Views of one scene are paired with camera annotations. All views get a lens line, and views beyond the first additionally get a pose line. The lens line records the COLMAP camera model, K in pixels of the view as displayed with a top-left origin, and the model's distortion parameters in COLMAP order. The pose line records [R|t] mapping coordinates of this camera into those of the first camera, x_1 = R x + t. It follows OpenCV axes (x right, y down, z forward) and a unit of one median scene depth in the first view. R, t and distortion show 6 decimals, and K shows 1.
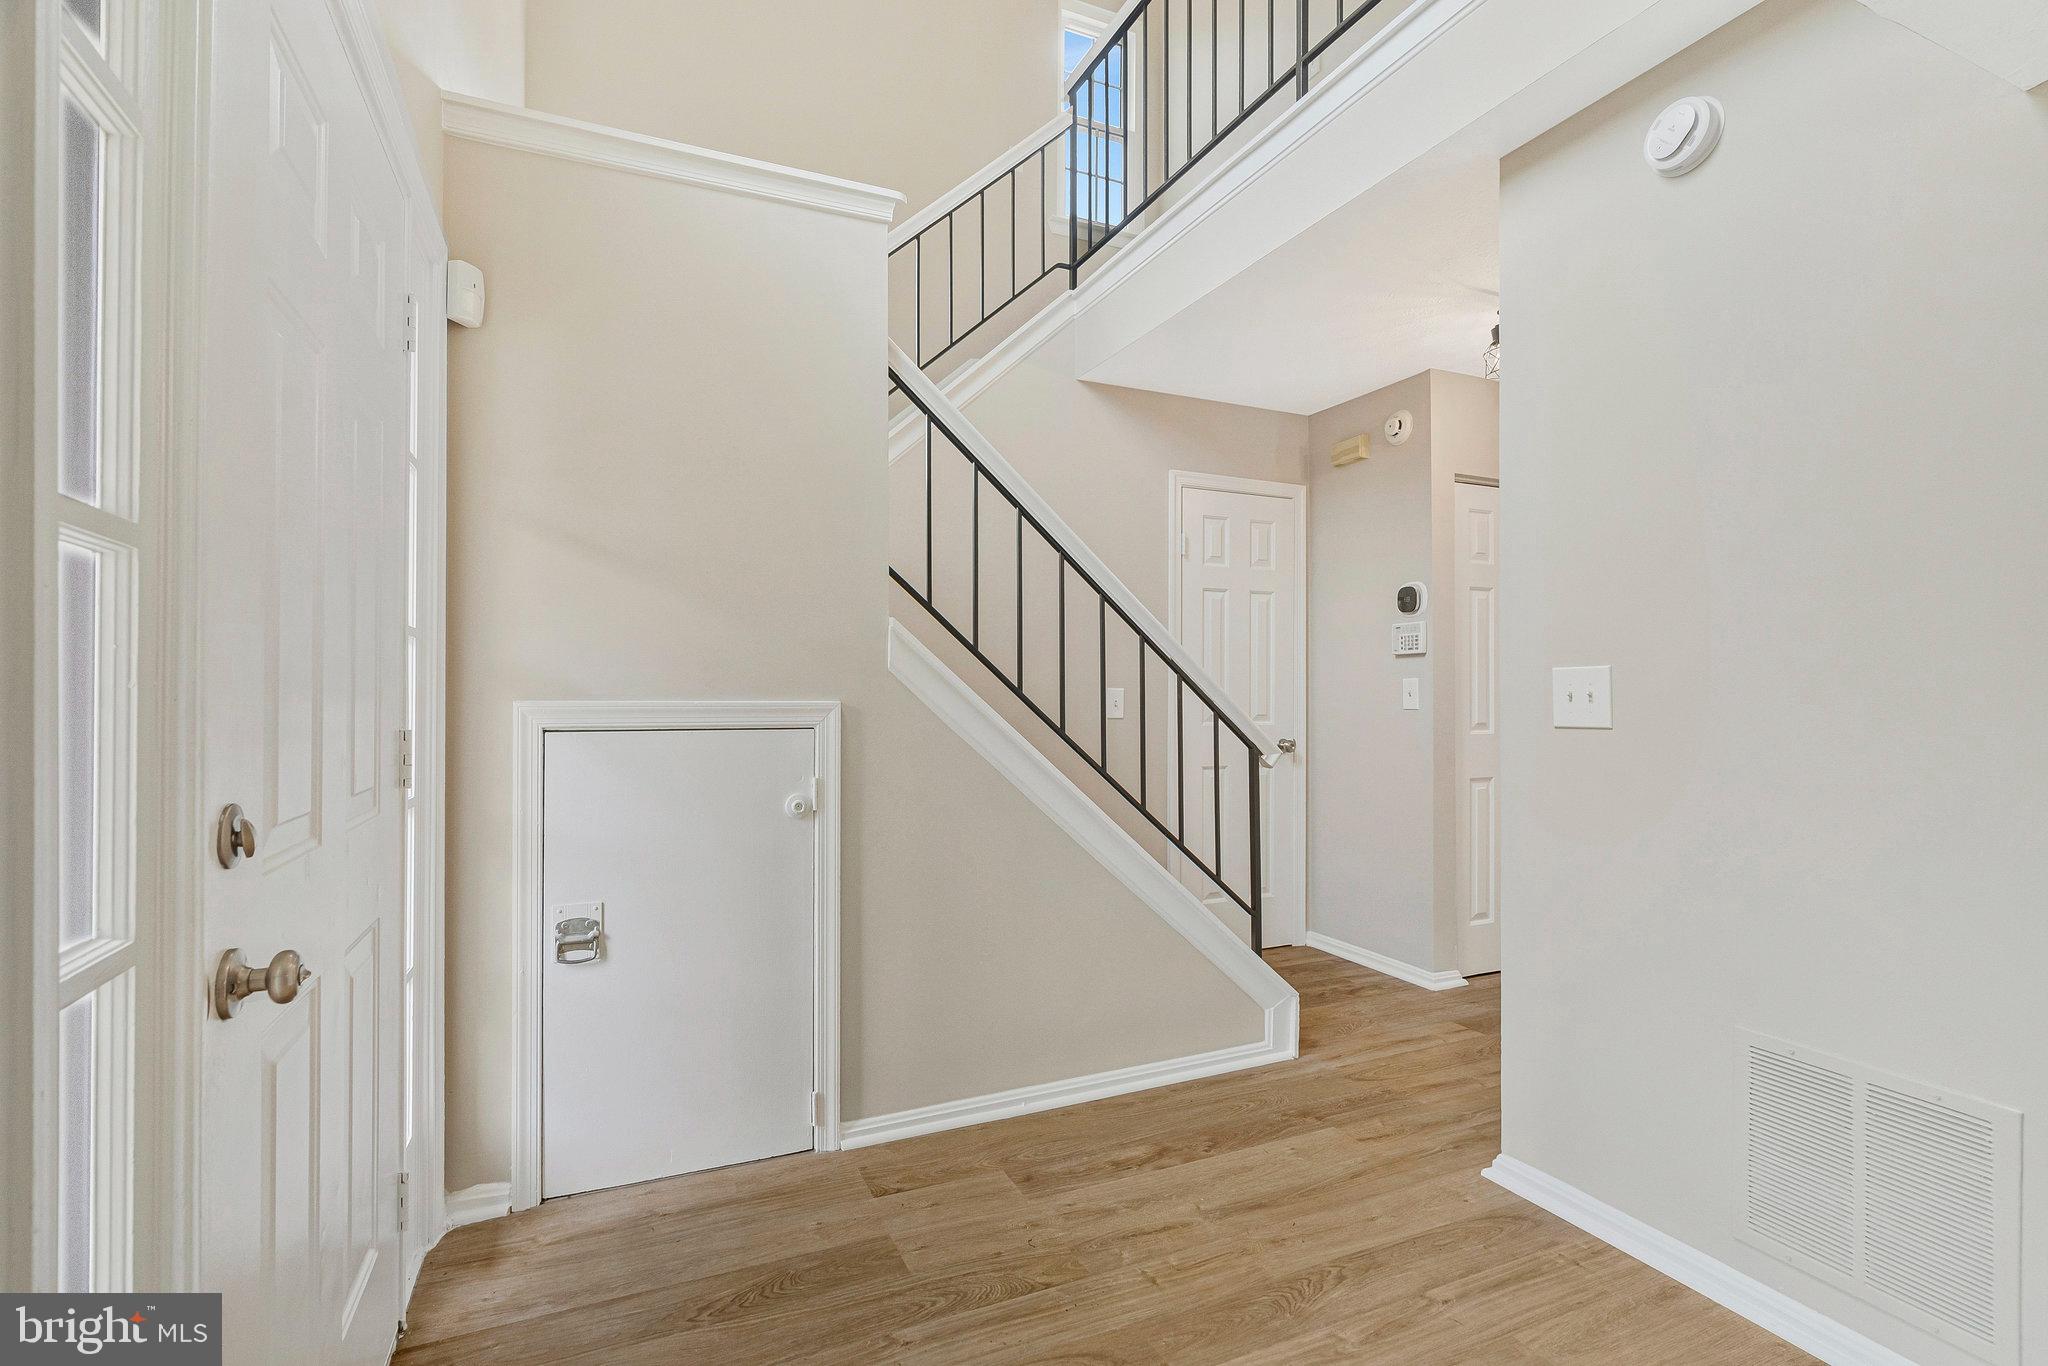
lens RADIAL K [[936.4, 0, 992.4], [0, 936.4, 681.8], [0, 0, 1]] dist [-0.003573, 0.002358]
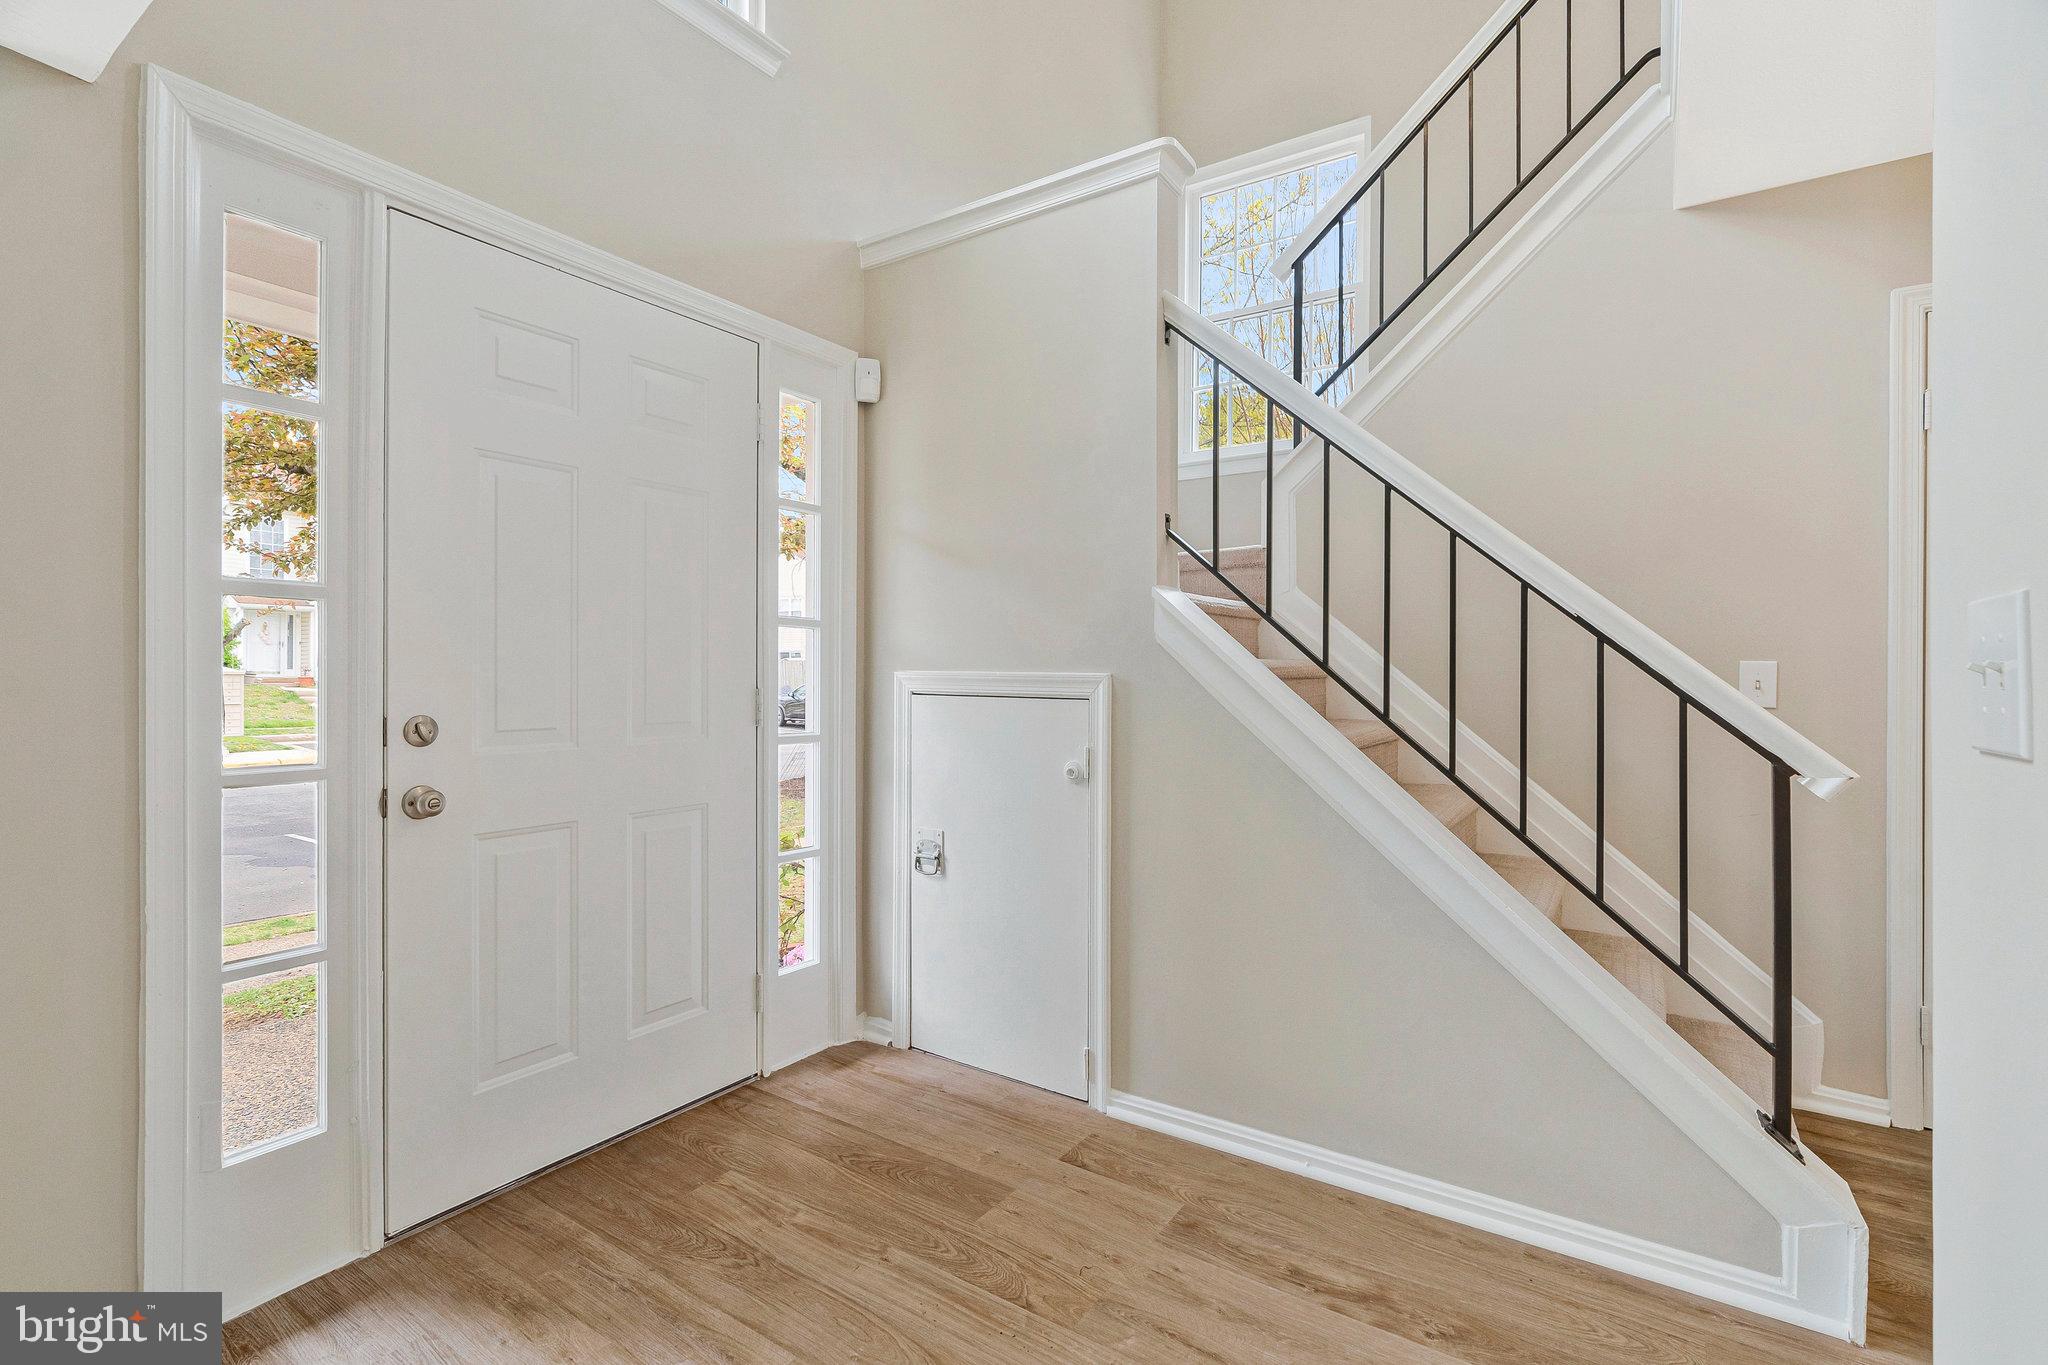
lens RADIAL K [[936.4, 0, 1086.6], [0, 936.4, 656.3], [0, 0, 1]] dist [-0.003573, 0.002358]
pose [[0.552259, -0.002600, -0.833668, 0.740806], [0.007531, 0.999970, 0.001870, -0.000302], [0.833639, -0.007311, 0.552262, 0.462542]]
